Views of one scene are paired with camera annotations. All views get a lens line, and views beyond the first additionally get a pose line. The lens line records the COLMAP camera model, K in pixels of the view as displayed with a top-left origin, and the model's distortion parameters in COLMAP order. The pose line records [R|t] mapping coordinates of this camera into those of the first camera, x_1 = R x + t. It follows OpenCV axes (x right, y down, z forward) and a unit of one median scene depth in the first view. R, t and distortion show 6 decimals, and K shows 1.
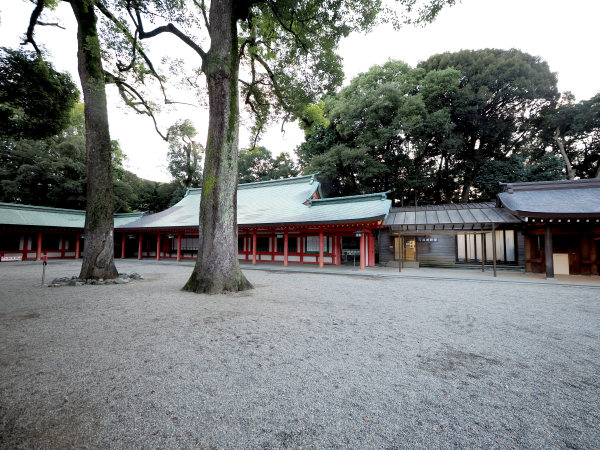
lens RADIAL K [[247.0, 0, 300.6], [0, 247.0, 227.6], [0, 0, 1]] dist [0.000424, 0.000104]
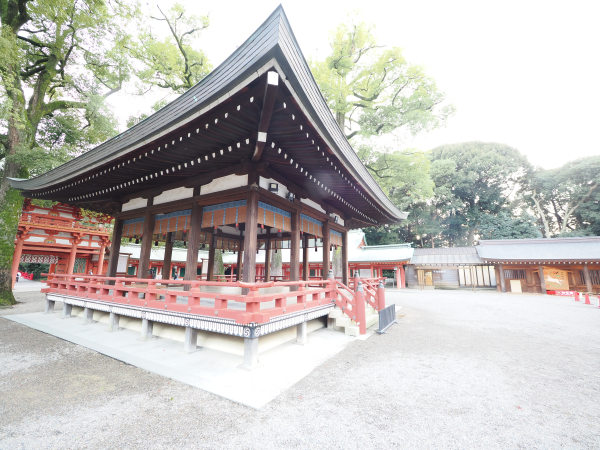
lens RADIAL K [[247.0, 0, 299.7], [0, 247.0, 225.2], [0, 0, 1]] dist [0.000424, 0.000104]
pose [[0.995957, -0.013614, -0.088794, -0.243016], [0.001499, 0.990831, -0.135100, -0.036268], [0.089820, 0.134421, 0.986845, -0.710345]]
